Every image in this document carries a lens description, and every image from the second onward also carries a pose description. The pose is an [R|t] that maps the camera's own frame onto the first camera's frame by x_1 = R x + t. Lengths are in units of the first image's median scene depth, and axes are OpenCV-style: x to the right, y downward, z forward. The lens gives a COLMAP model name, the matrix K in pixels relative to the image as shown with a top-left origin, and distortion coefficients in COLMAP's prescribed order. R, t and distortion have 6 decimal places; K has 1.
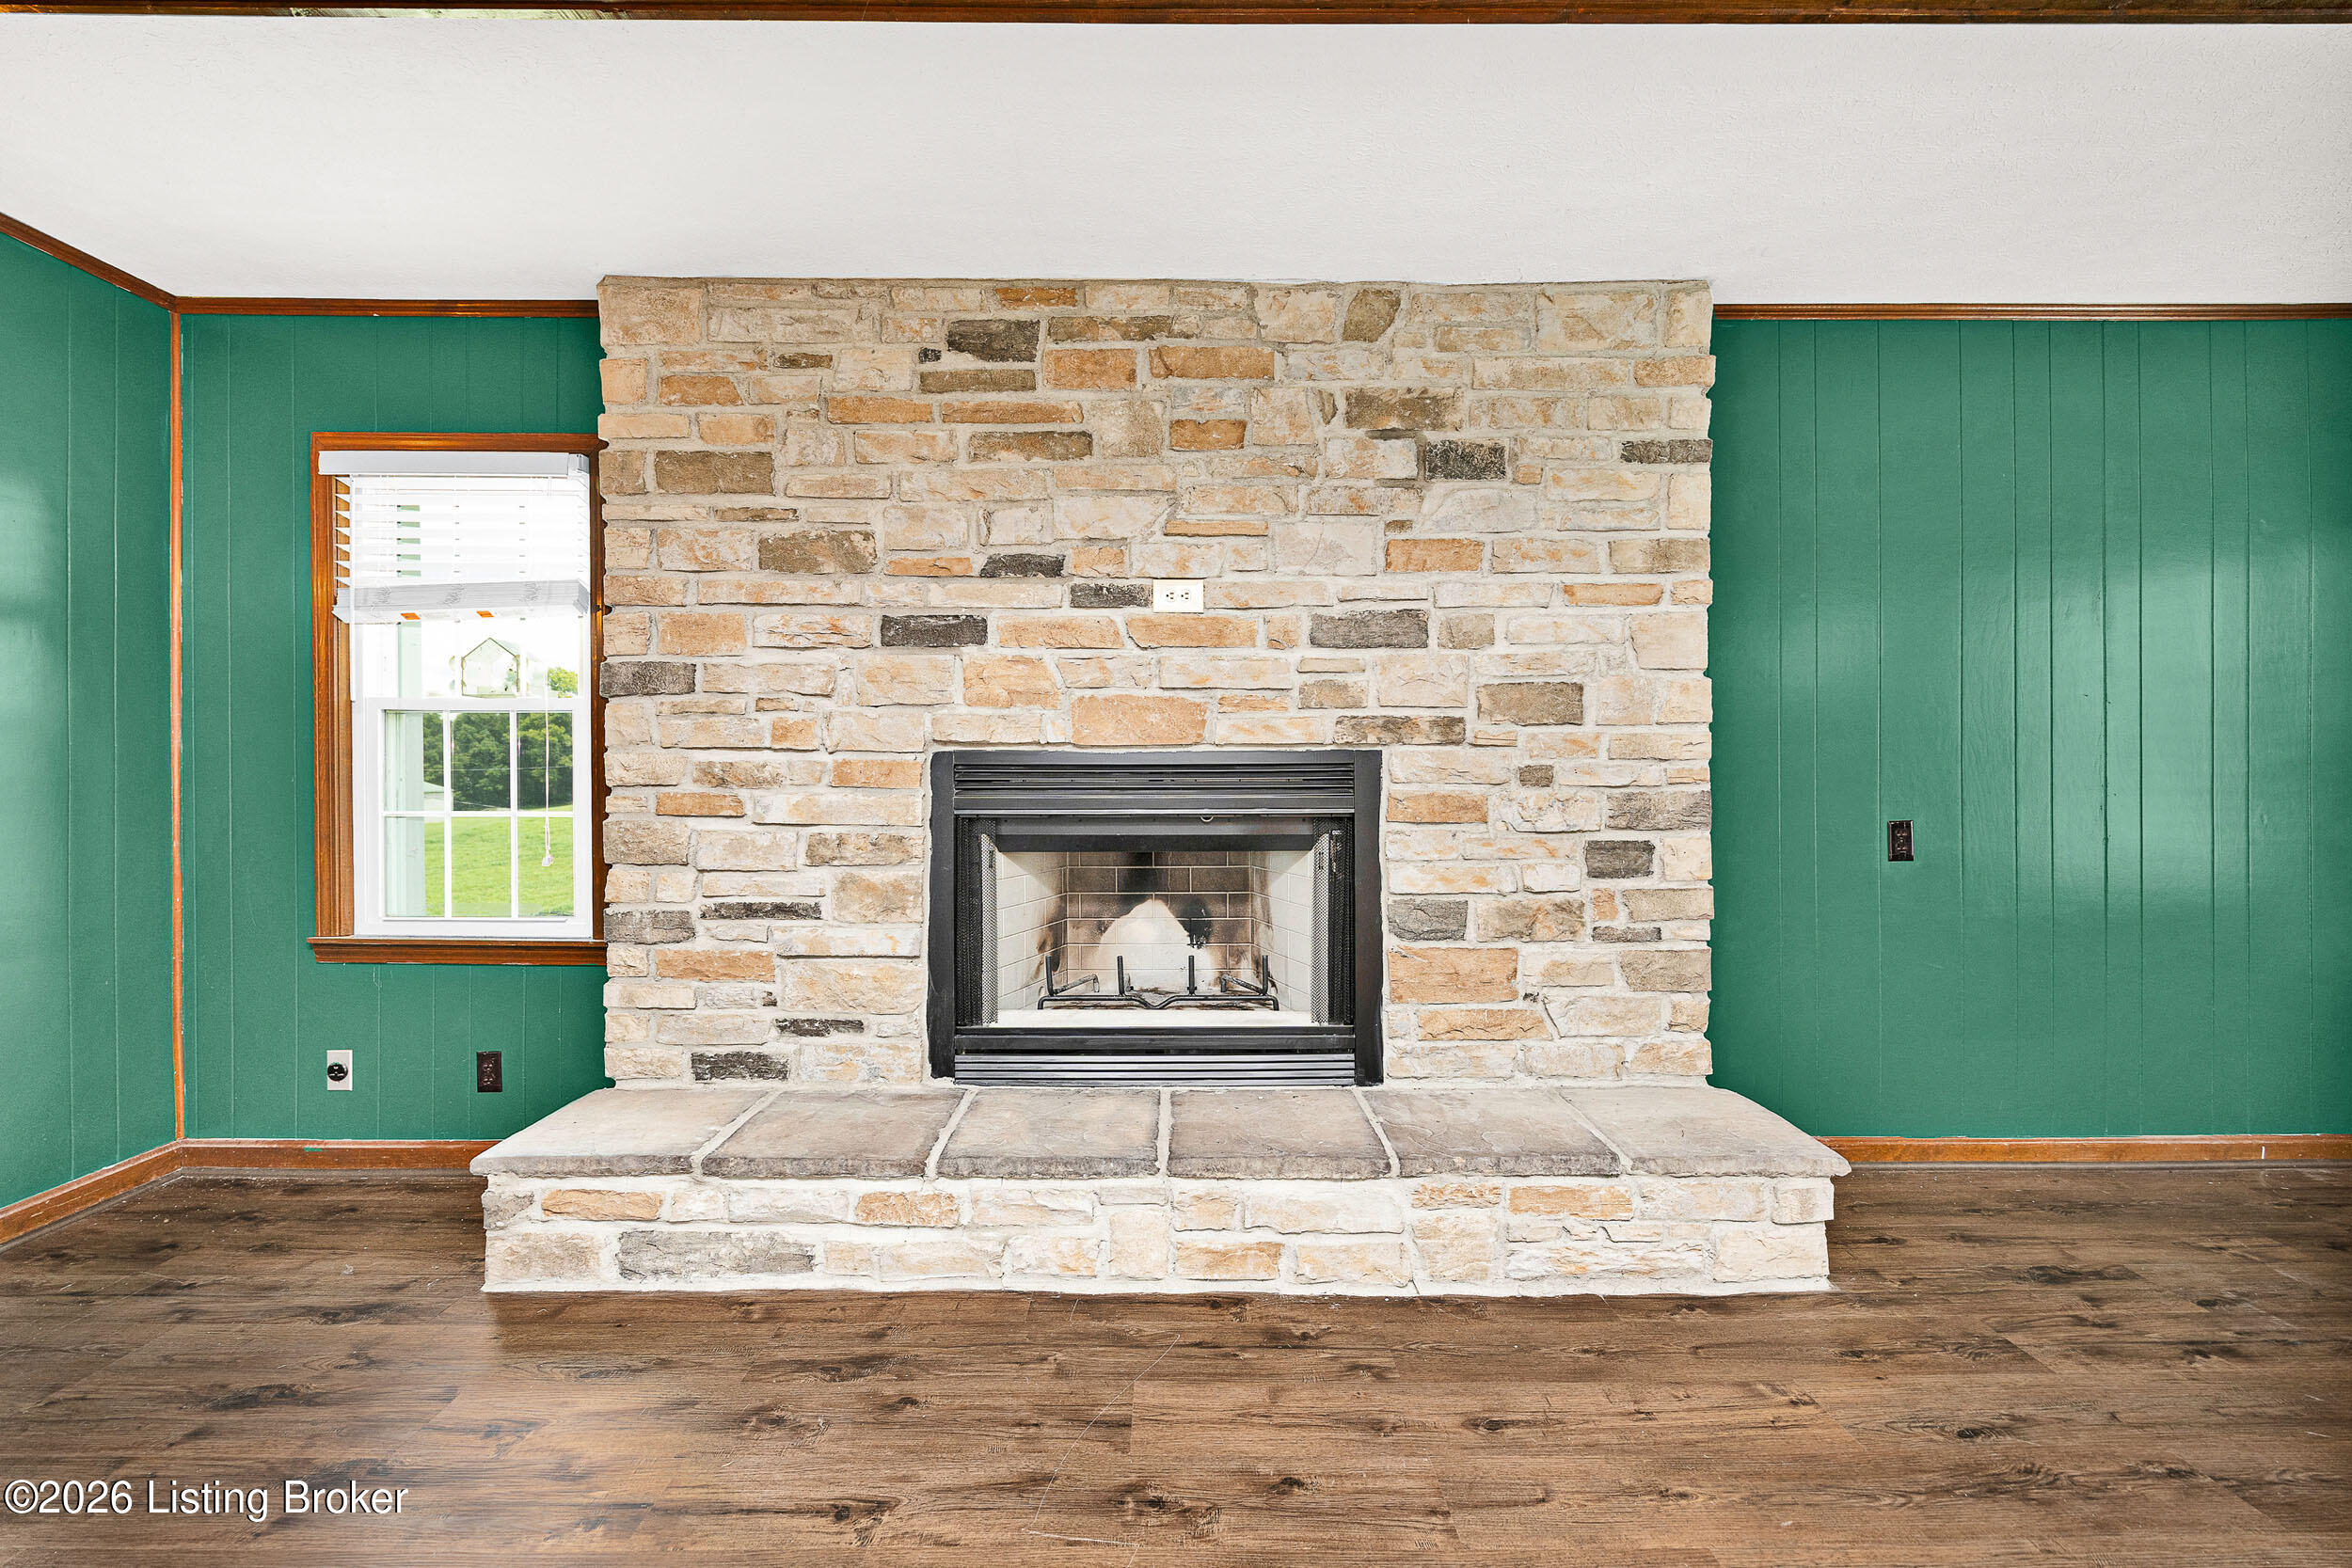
lens RADIAL K [[954.8, 0, 1214.2], [0, 954.8, 775.0], [0, 0, 1]] dist [-0.003781, -0.000116]
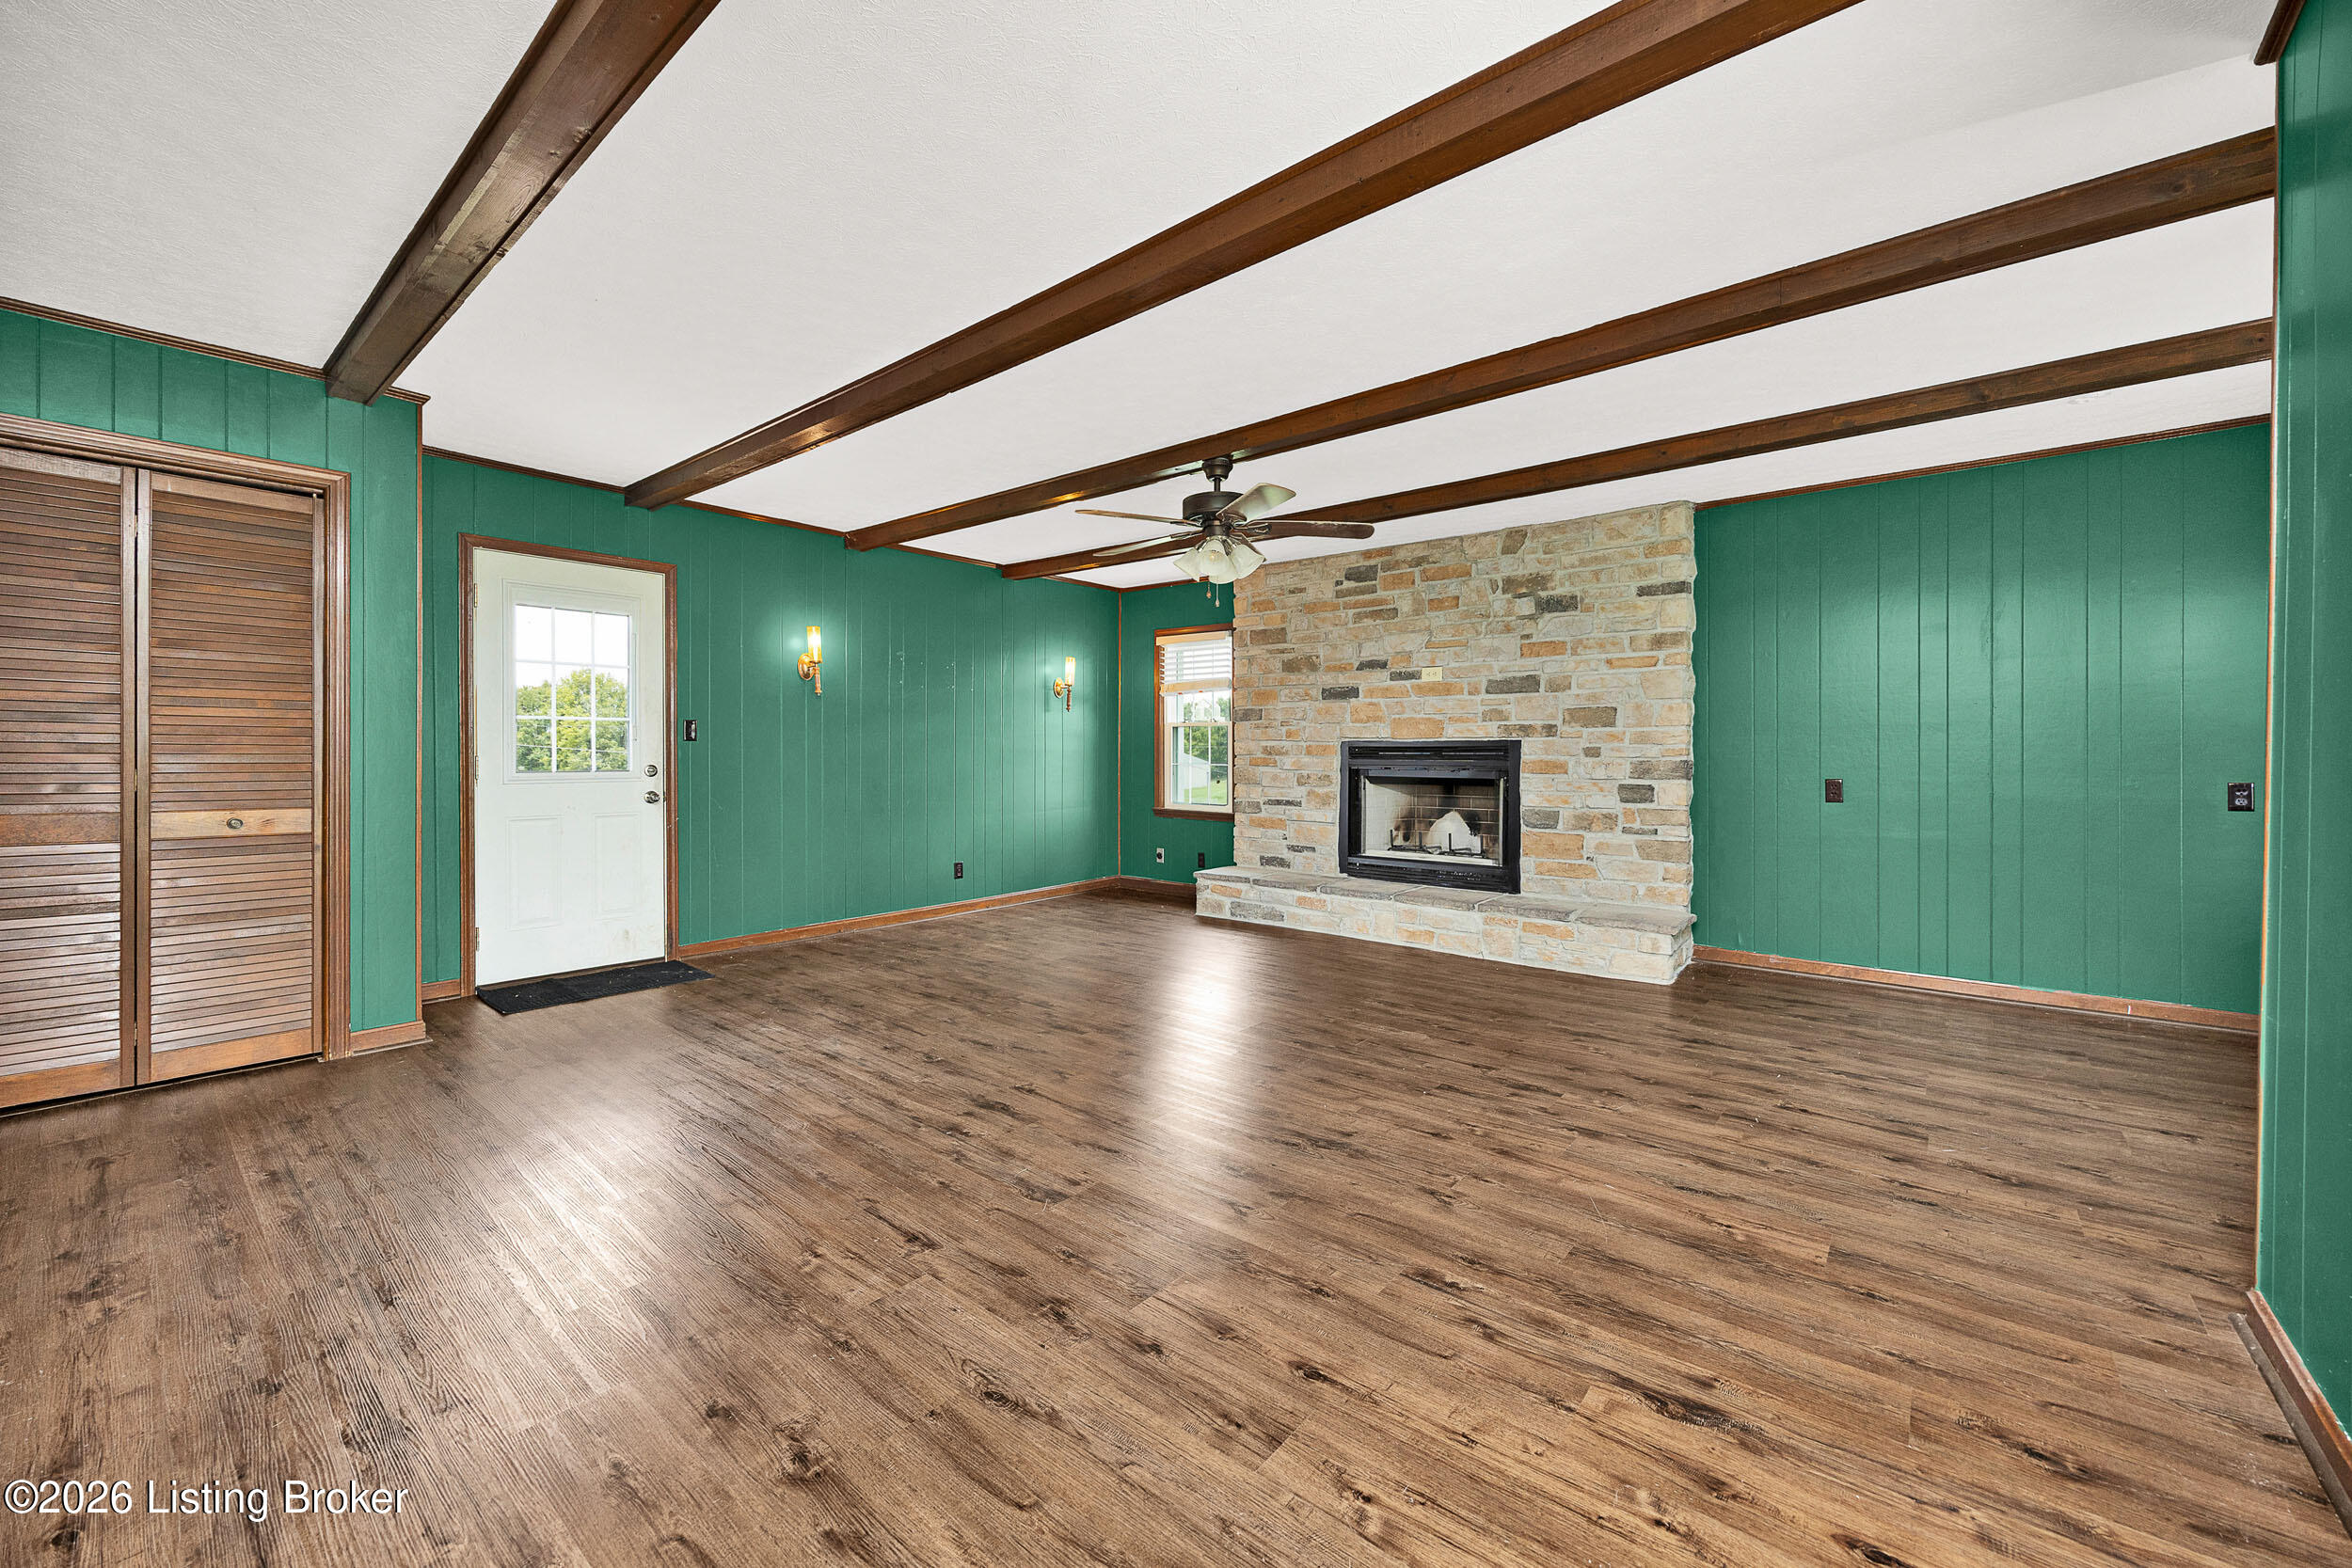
lens RADIAL K [[954.8, 0, 1163.8], [0, 954.8, 763.1], [0, 0, 1]] dist [-0.003781, -0.000116]
pose [[0.747834, 0.011493, -0.663786, 1.018427], [-0.007569, 0.999933, 0.008785, 0.013903], [0.663842, -0.001545, 0.747871, -1.170961]]
